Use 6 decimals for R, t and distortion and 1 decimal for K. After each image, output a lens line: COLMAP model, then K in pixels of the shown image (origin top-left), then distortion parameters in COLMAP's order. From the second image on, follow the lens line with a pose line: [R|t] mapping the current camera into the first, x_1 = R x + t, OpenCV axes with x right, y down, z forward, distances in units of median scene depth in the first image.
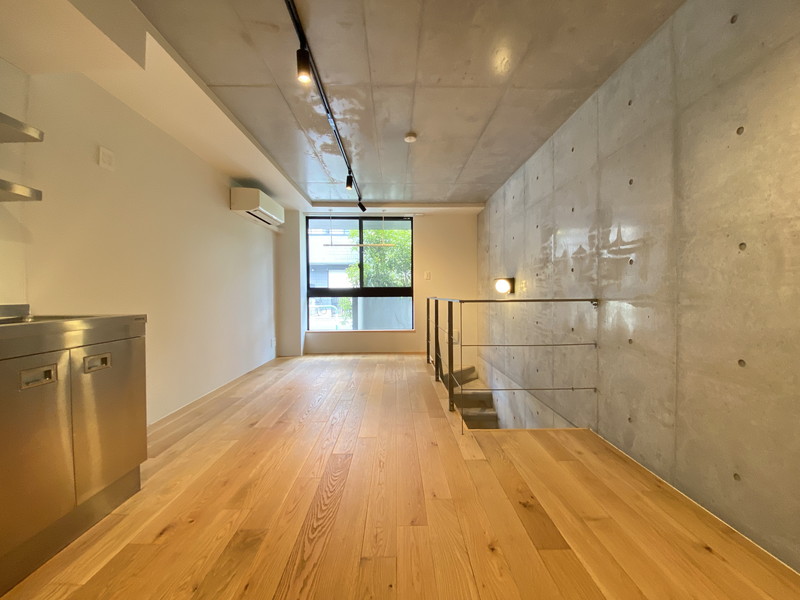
lens RADIAL K [[330.7, 0, 400.0], [0, 330.7, 300.0], [0, 0, 1]] dist [0.046687, -0.032519]
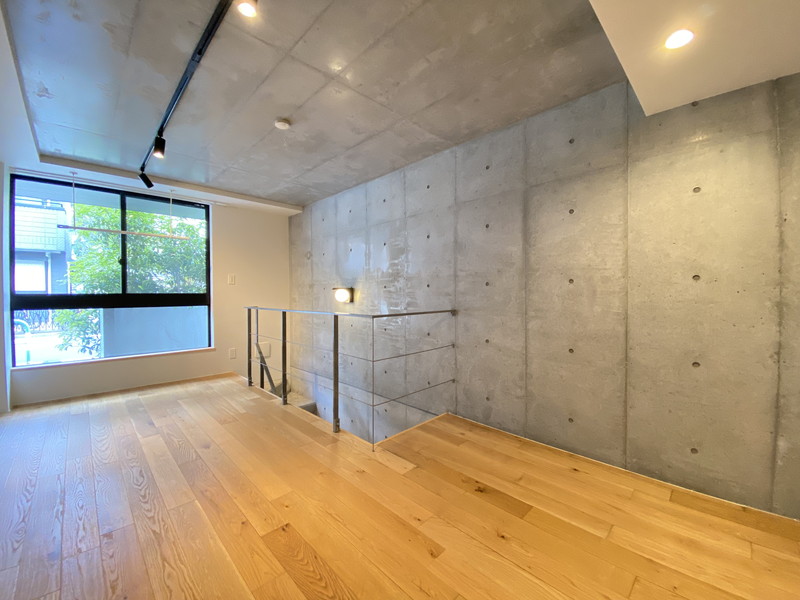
lens RADIAL K [[330.7, 0, 400.0], [0, 330.7, 300.0], [0, 0, 1]] dist [0.046687, -0.032519]
pose [[0.716688, -0.011931, 0.697292, -0.410944], [0.011935, 0.999917, 0.004841, -0.046096], [-0.697292, 0.004853, 0.716771, 0.216926]]
